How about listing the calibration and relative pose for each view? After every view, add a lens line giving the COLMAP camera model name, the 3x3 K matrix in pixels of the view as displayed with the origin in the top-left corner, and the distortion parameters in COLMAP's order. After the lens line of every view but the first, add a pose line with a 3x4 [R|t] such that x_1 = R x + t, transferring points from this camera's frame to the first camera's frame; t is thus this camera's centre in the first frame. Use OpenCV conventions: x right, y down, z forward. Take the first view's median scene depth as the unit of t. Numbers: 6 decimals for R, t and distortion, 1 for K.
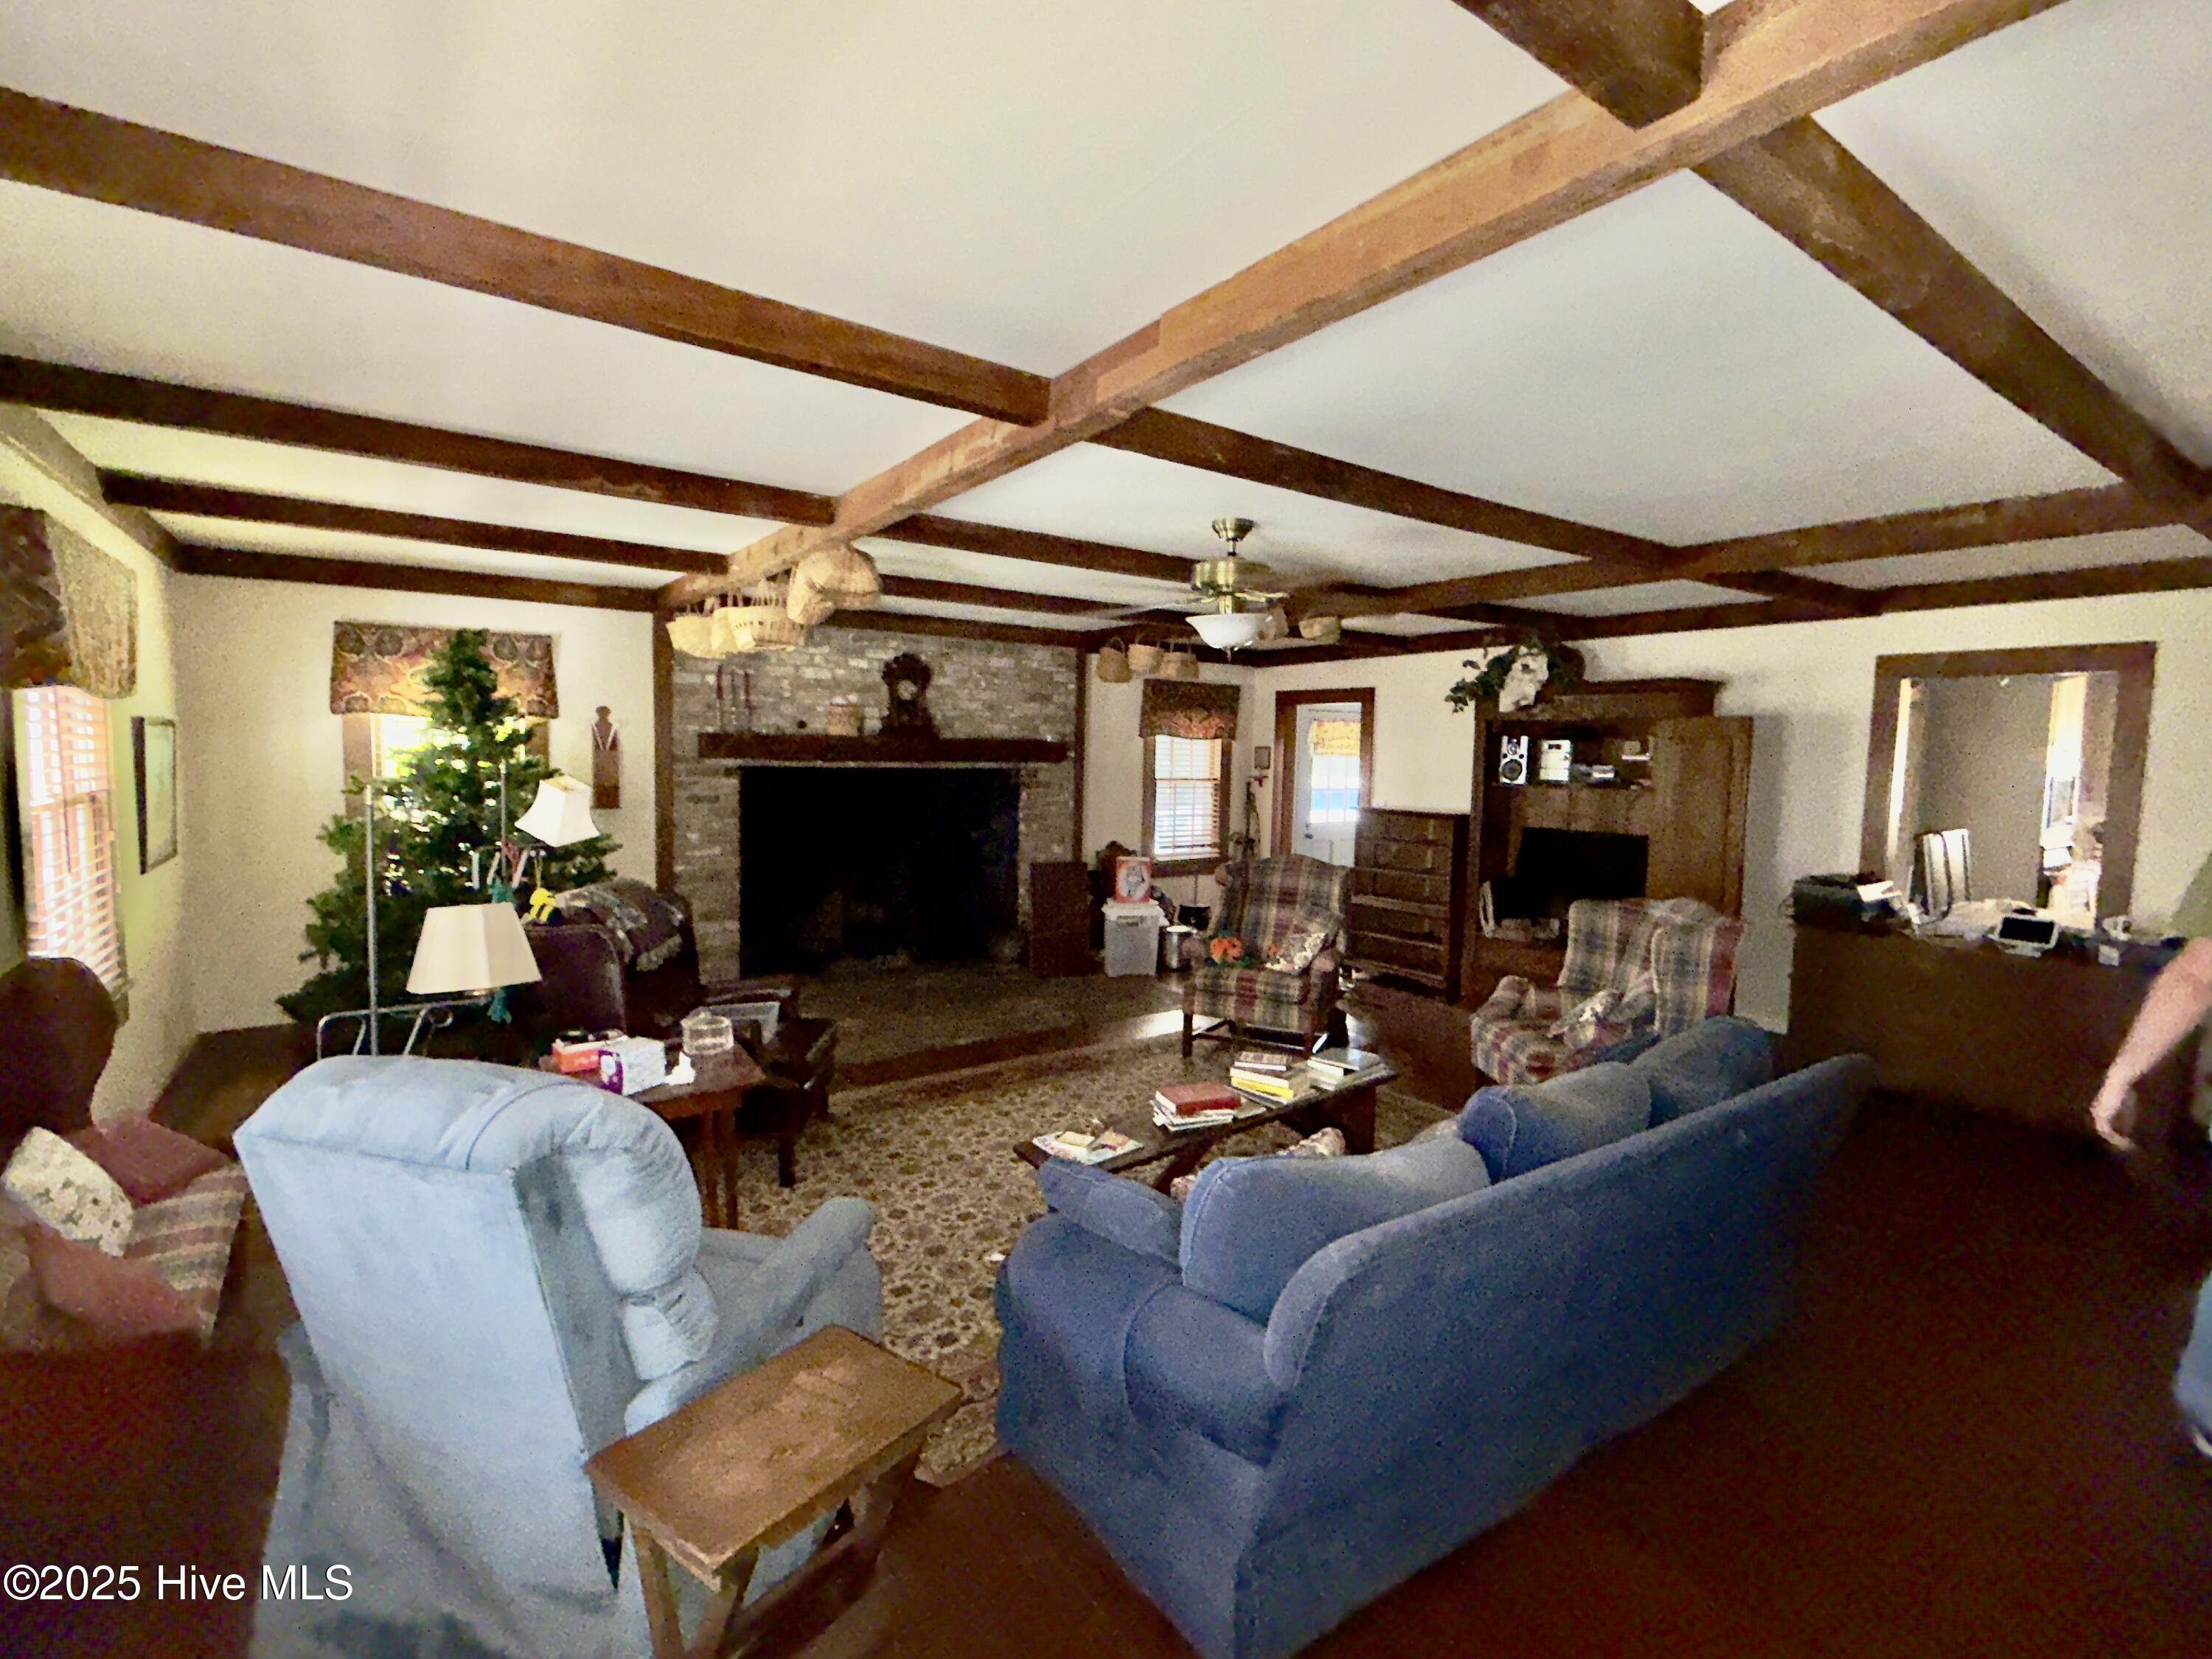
lens RADIAL K [[1008.6, 0, 1106.0], [0, 1008.6, 829.5], [0, 0, 1]] dist [0.000602, -0.000651]
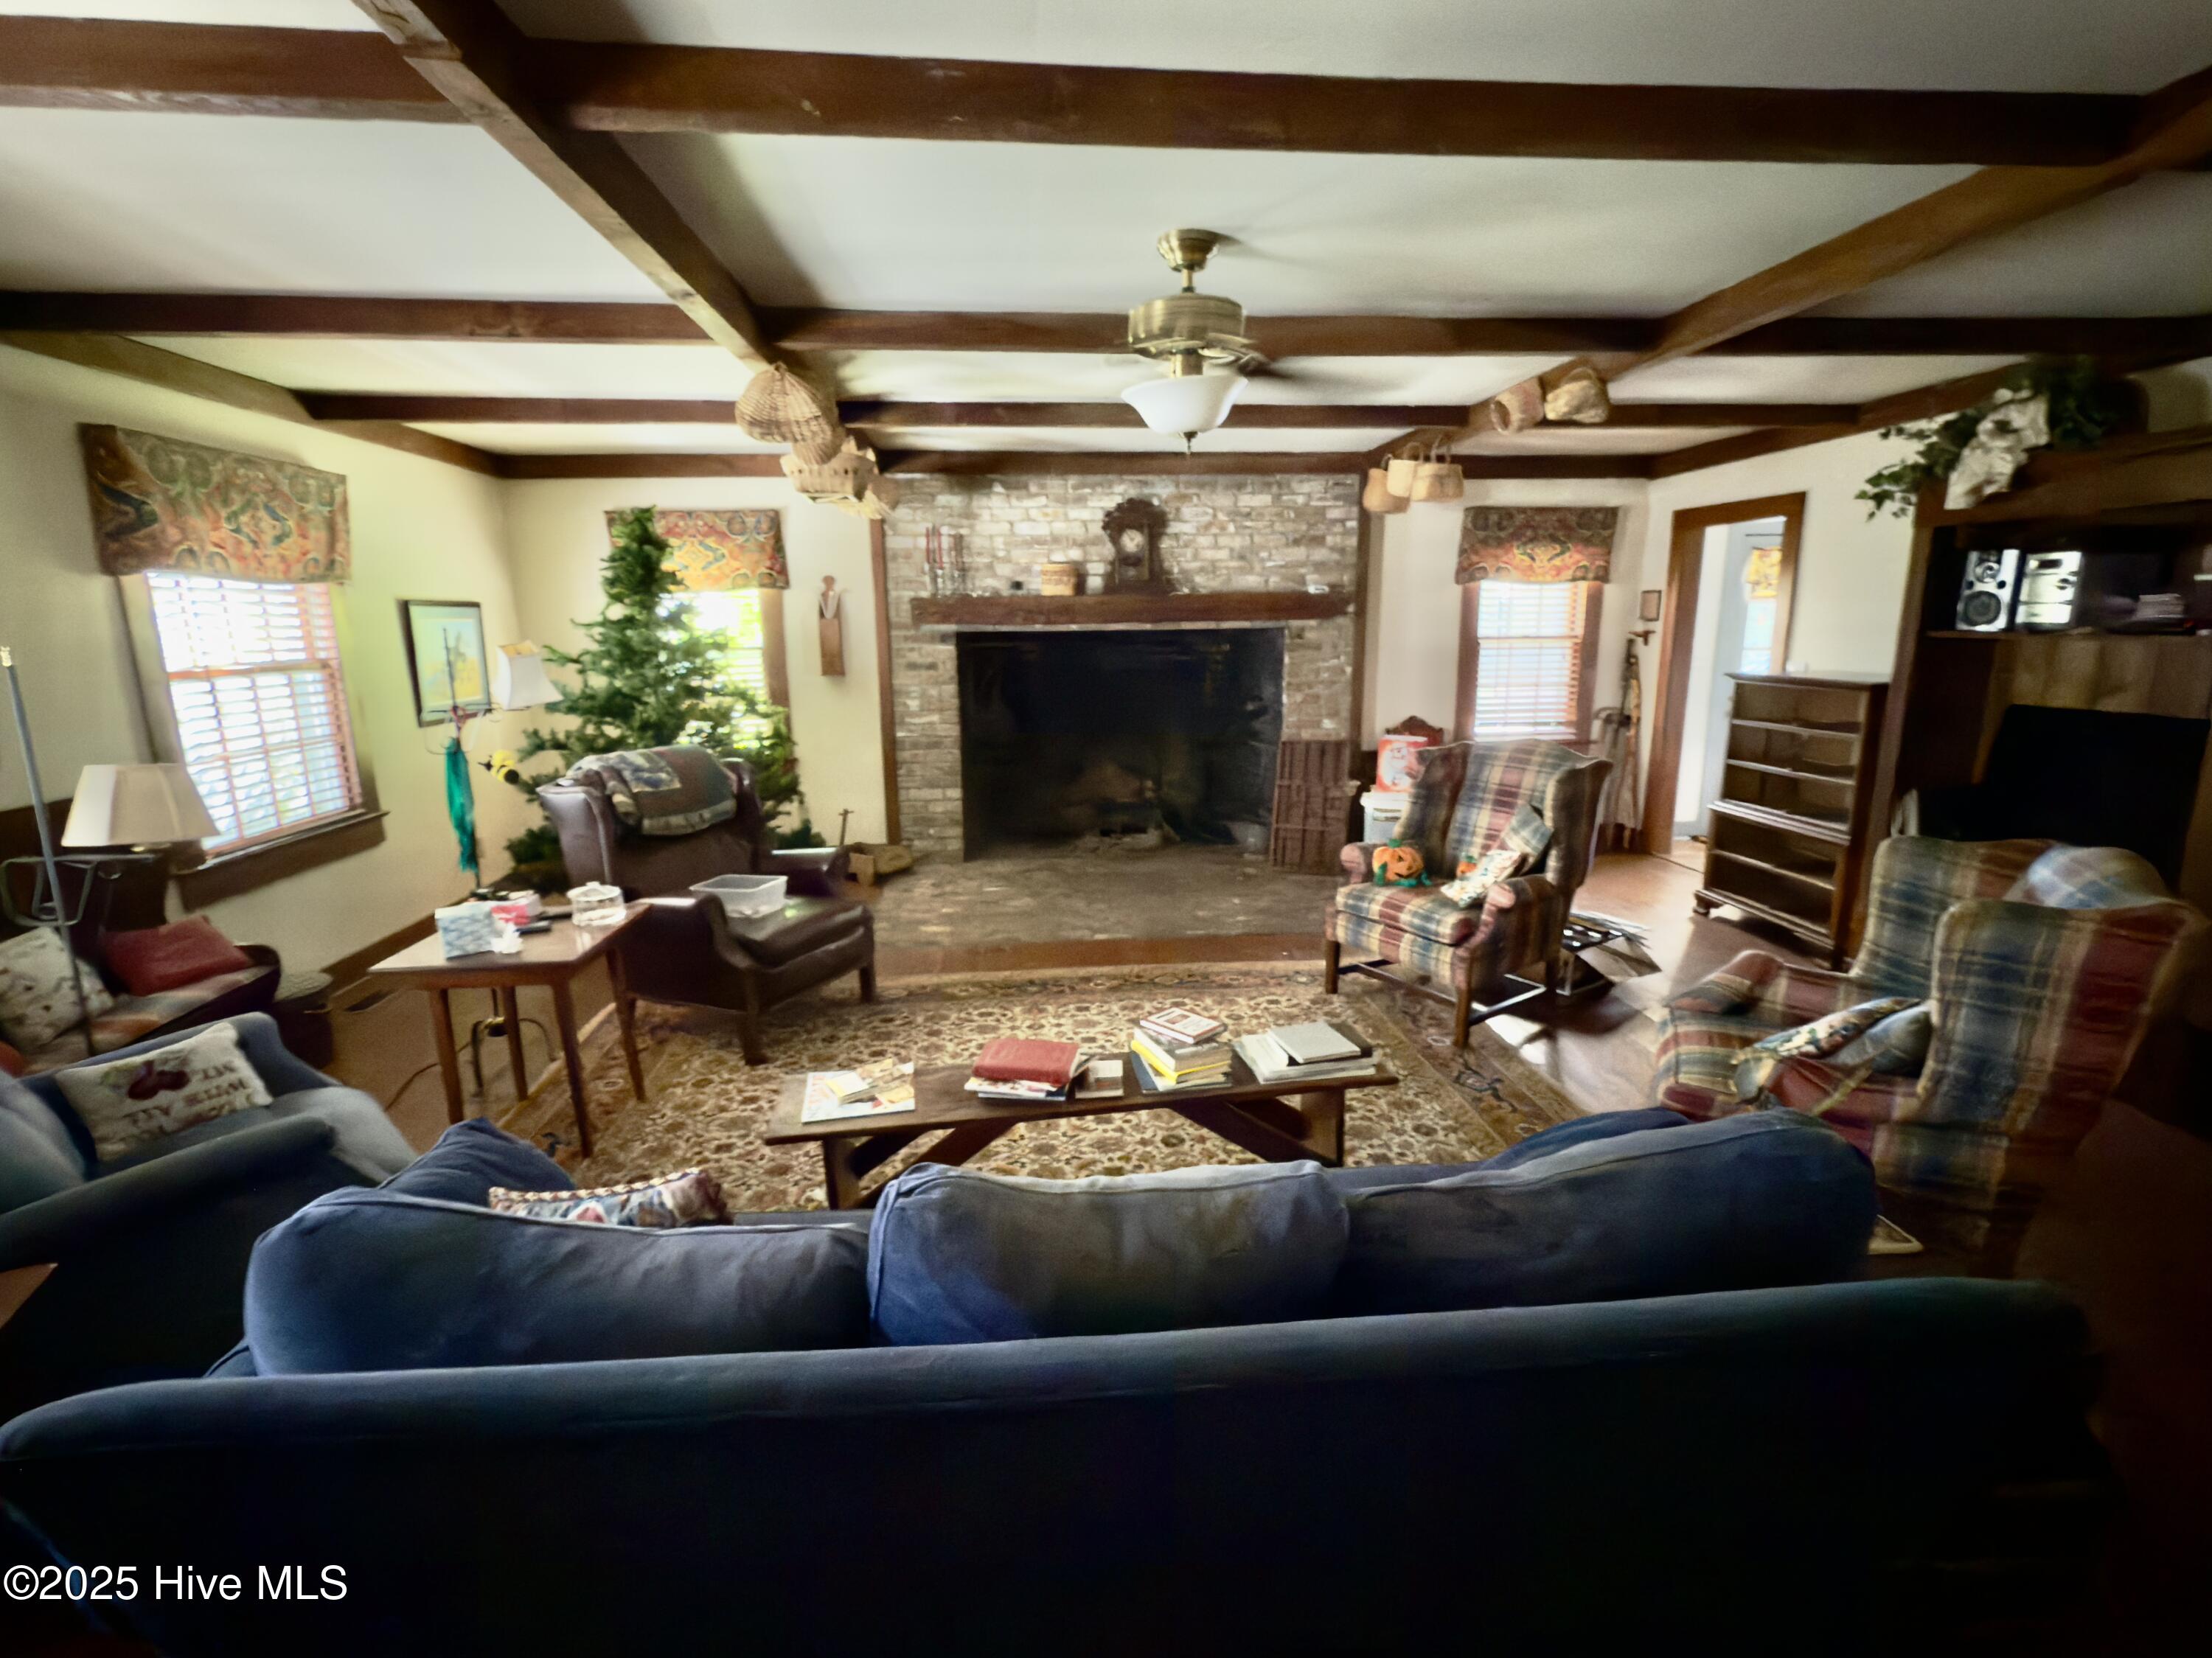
lens RADIAL K [[1008.5, 0, 1106.0], [0, 1008.5, 829.0], [0, 0, 1]] dist [0.000602, -0.000651]
pose [[0.865327, 0.074097, -0.495700, 0.255599], [-0.010473, 0.991469, 0.129922, -0.001435], [0.501098, -0.107234, 0.858721, 0.206290]]
